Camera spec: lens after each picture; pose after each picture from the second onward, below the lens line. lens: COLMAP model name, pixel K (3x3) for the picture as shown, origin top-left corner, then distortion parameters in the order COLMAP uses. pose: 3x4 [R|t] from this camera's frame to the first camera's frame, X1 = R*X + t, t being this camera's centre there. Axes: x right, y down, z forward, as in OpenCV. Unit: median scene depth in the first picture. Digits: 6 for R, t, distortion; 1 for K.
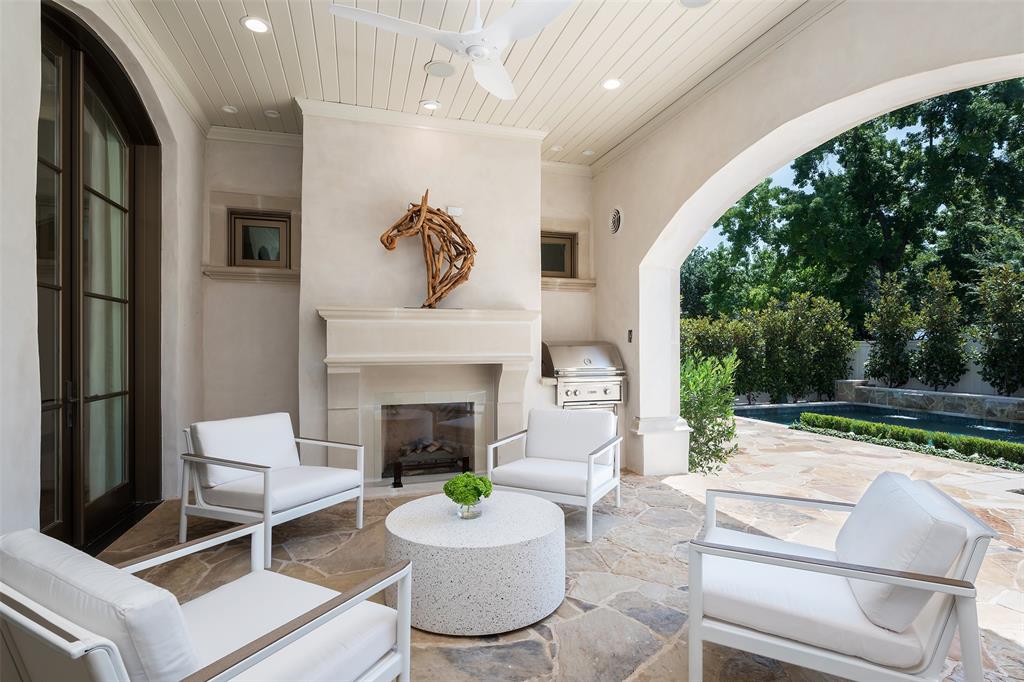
lens RADIAL K [[524.1, 0, 512.0], [0, 524.1, 341.0], [0, 0, 1]] dist [0.004502, -0.002605]
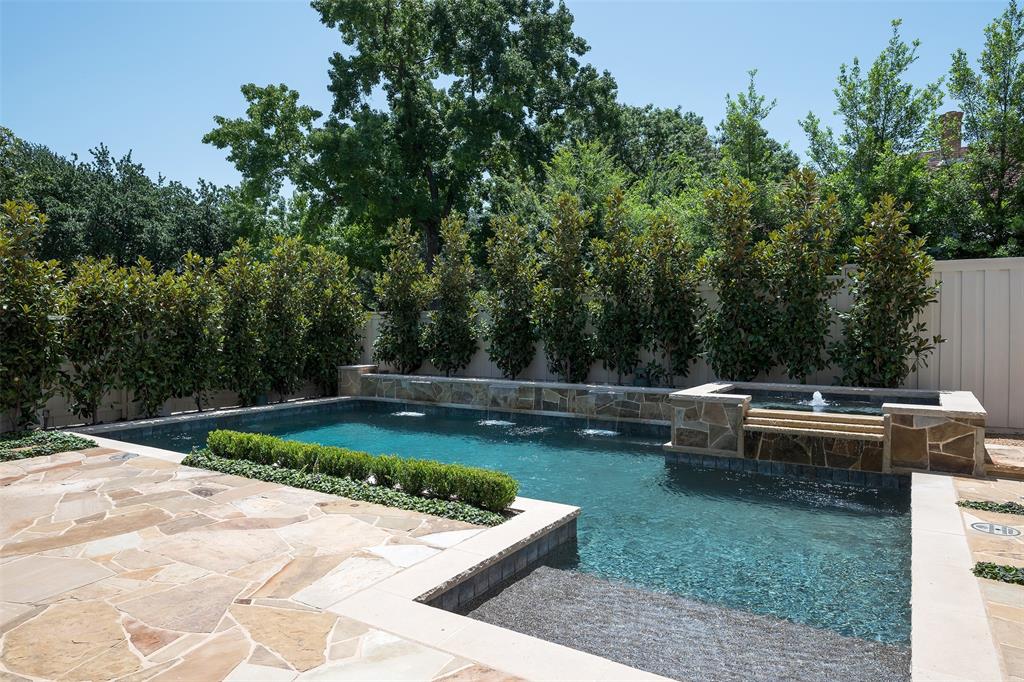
lens RADIAL K [[642.2, 0, 512.0], [0, 642.2, 341.0], [0, 0, 1]] dist [-0.003945, -0.000319]
pose [[0.764212, -0.011764, 0.644857, 0.233068], [-0.008268, 0.999573, 0.028034, 0.014169], [-0.644912, -0.026756, 0.763789, 0.188664]]
